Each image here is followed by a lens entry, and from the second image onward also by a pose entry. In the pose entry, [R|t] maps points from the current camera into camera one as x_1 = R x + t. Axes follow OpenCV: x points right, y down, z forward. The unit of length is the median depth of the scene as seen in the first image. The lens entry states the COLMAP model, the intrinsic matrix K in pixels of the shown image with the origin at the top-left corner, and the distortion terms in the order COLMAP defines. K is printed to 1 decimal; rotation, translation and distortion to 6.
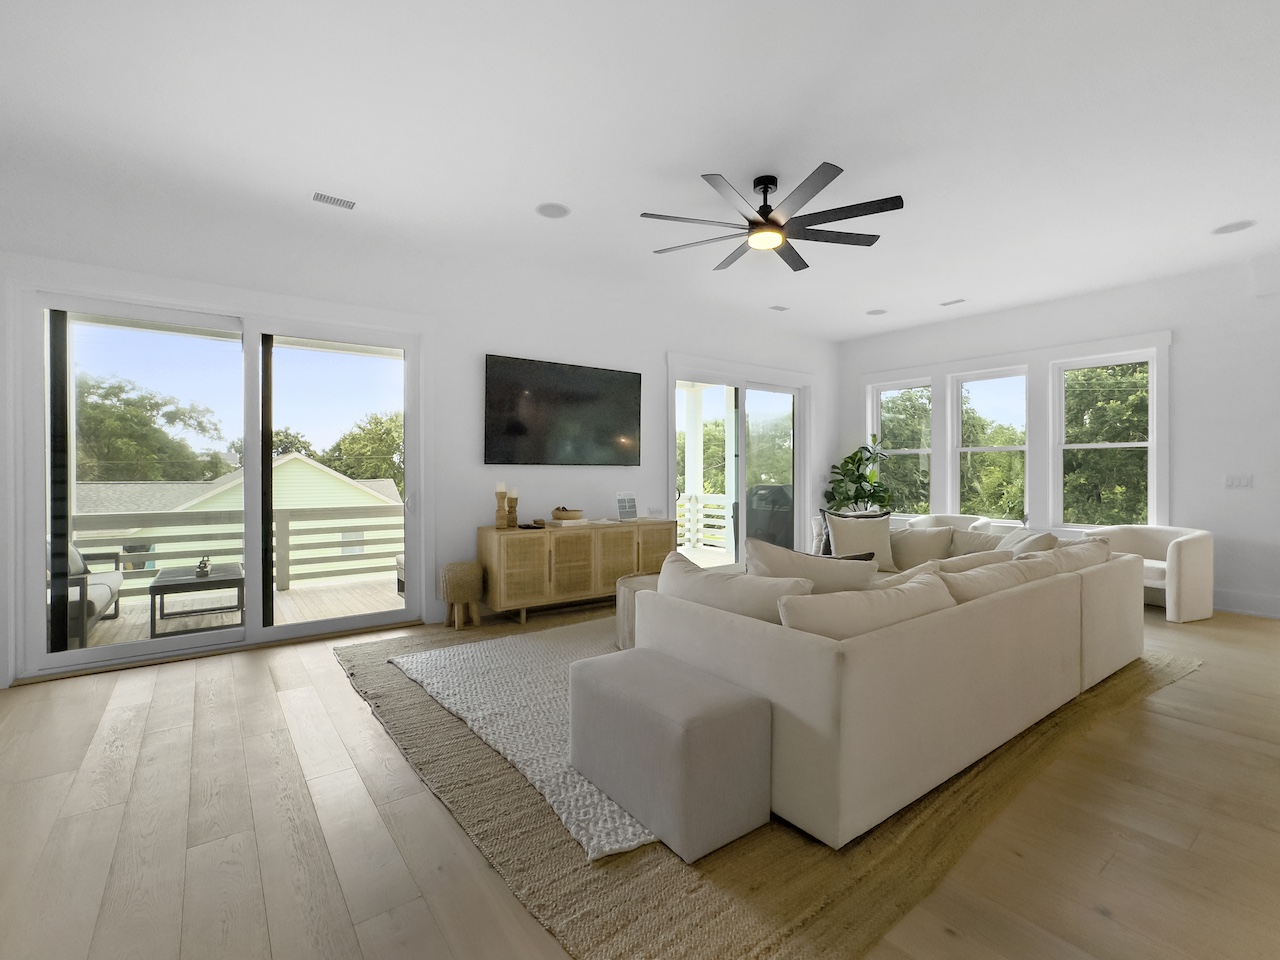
lens RADIAL K [[572.1, 0, 640.0], [0, 572.1, 480.0], [0, 0, 1]] dist [0.001915, 0.000200]
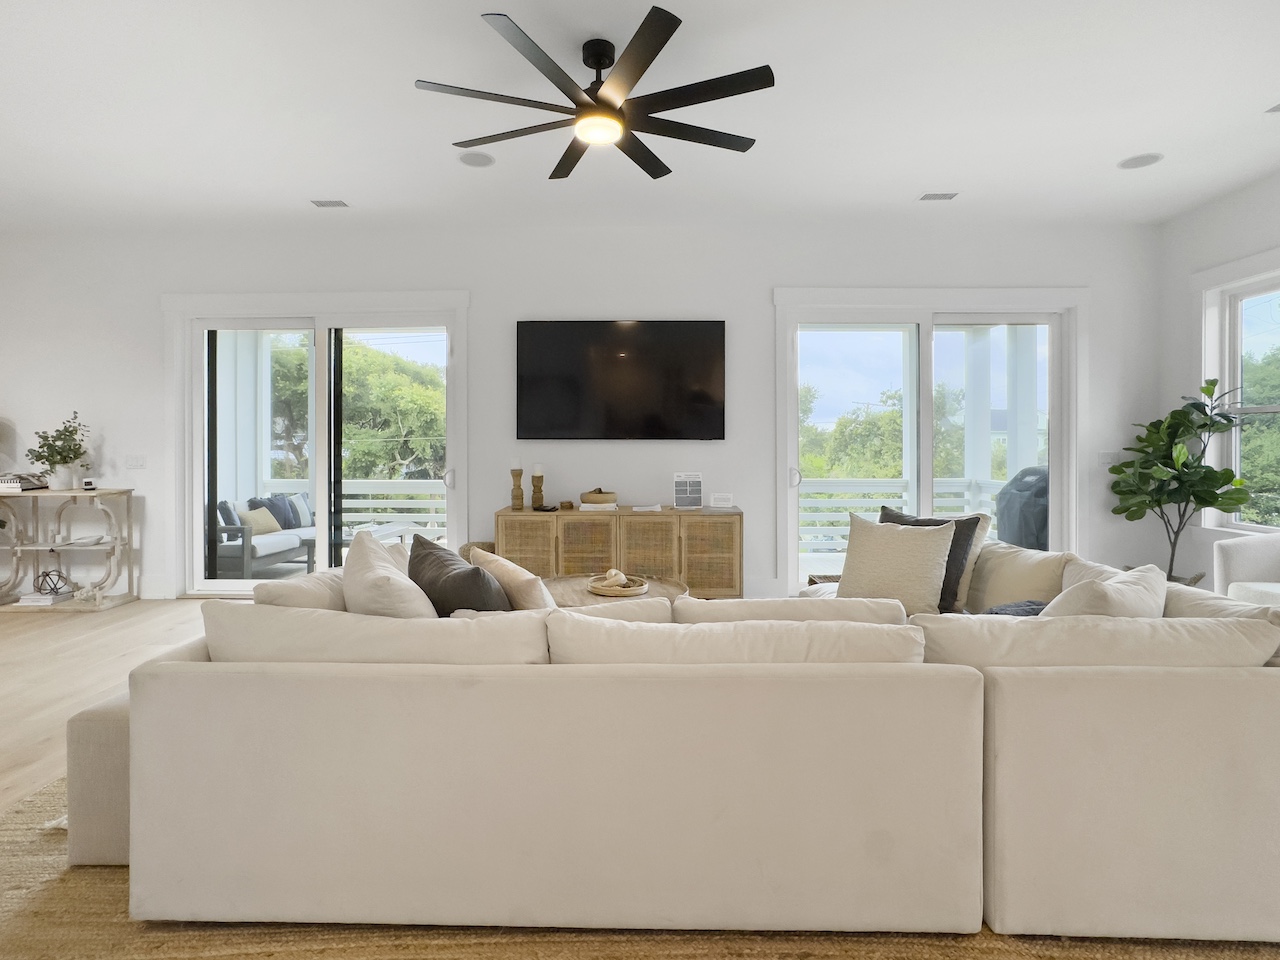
lens RADIAL K [[667.6, 0, 636.2], [0, 667.6, 453.1], [0, 0, 1]] dist [0.002734, 0.001087]
pose [[0.796544, 0.006875, -0.604542, 0.534471], [-0.007289, 0.999972, 0.001768, -0.008424], [0.604537, 0.002998, 0.796572, 0.240942]]
